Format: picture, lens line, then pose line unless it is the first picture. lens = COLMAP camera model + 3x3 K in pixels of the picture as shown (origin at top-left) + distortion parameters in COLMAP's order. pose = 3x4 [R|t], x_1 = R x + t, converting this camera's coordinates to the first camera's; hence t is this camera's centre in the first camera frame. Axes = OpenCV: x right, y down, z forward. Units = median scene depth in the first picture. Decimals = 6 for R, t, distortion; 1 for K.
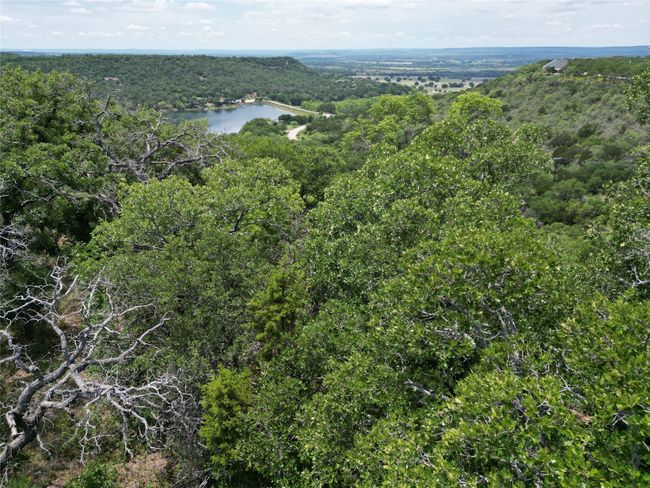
lens RADIAL K [[456.3, 0, 326.5], [0, 456.3, 242.0], [0, 0, 1]] dist [0.073954, -0.072343]
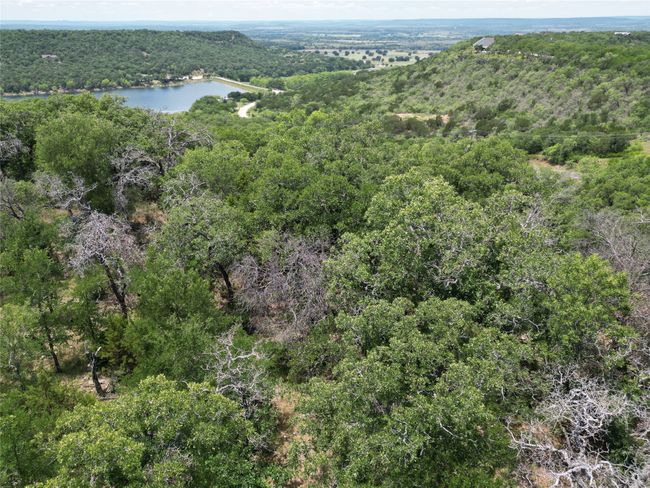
lens RADIAL K [[456.3, 0, 326.5], [0, 456.3, 242.0], [0, 0, 1]] dist [0.073954, -0.072343]
pose [[0.994712, -0.045801, 0.091927, 0.003145], [0.041035, 0.997747, 0.053083, 0.007059], [-0.094151, -0.049030, 0.994350, -0.042354]]
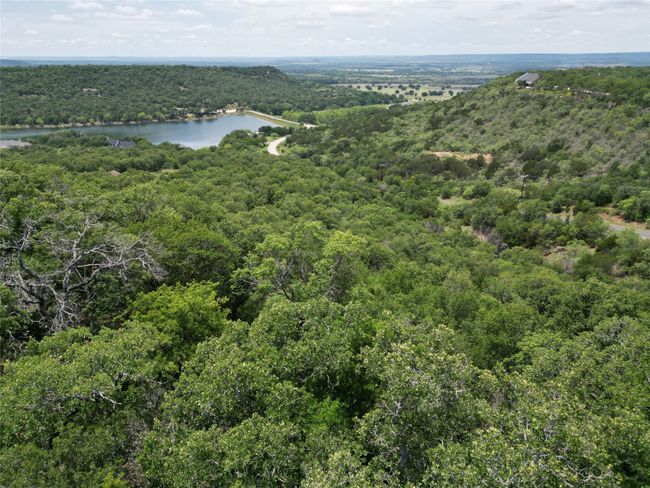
lens RADIAL K [[456.3, 0, 326.5], [0, 456.3, 242.0], [0, 0, 1]] dist [0.073954, -0.072343]
pose [[0.999377, -0.015232, 0.031838, 0.006786], [0.015634, 0.999800, -0.012436, -0.008386], [-0.031642, 0.012926, 0.999416, -0.004212]]
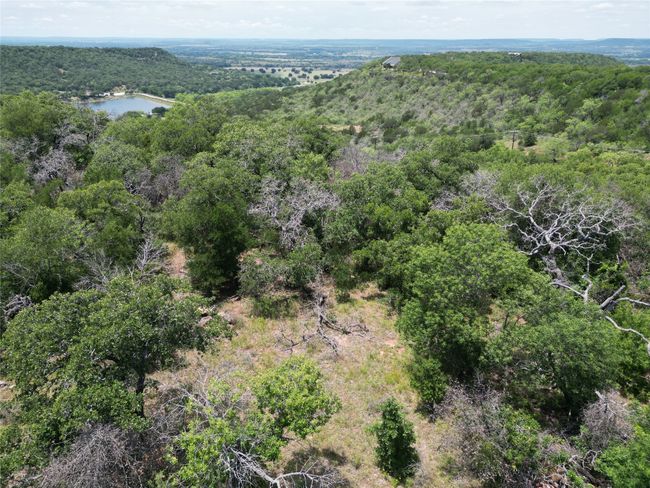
lens RADIAL K [[456.3, 0, 326.5], [0, 456.3, 242.0], [0, 0, 1]] dist [0.073954, -0.072343]
pose [[0.969563, -0.091489, 0.227107, 0.009737], [0.087351, 0.995778, 0.028227, 0.022019], [-0.228730, -0.007530, 0.973461, -0.078522]]
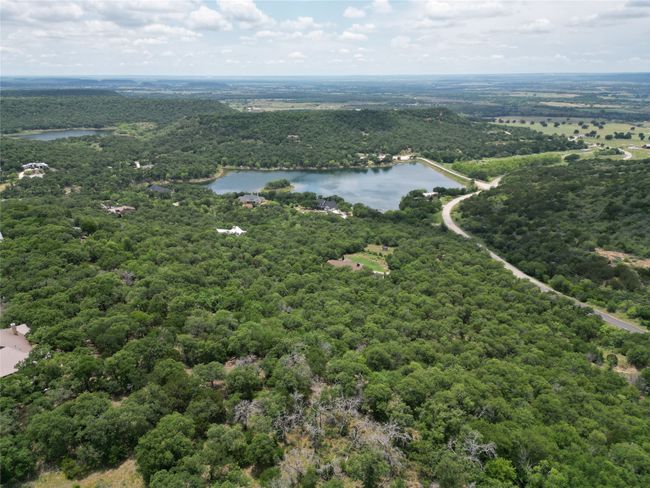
lens RADIAL K [[456.3, 0, 326.5], [0, 456.3, 242.0], [0, 0, 1]] dist [0.073954, -0.072343]
pose [[0.955609, 0.098878, -0.277549, -0.027043], [-0.110992, 0.993420, -0.028239, -0.070472], [0.272931, 0.057791, 0.960296, -0.140141]]
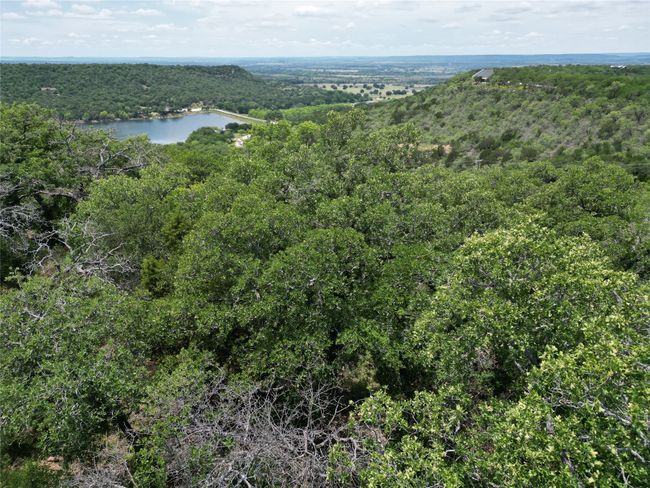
lens RADIAL K [[456.3, 0, 326.5], [0, 456.3, 242.0], [0, 0, 1]] dist [0.073954, -0.072343]
pose [[0.994380, -0.040754, 0.097714, 0.005790], [0.042126, 0.999040, -0.012013, 0.003760], [-0.097131, 0.016062, 0.995142, -0.018431]]
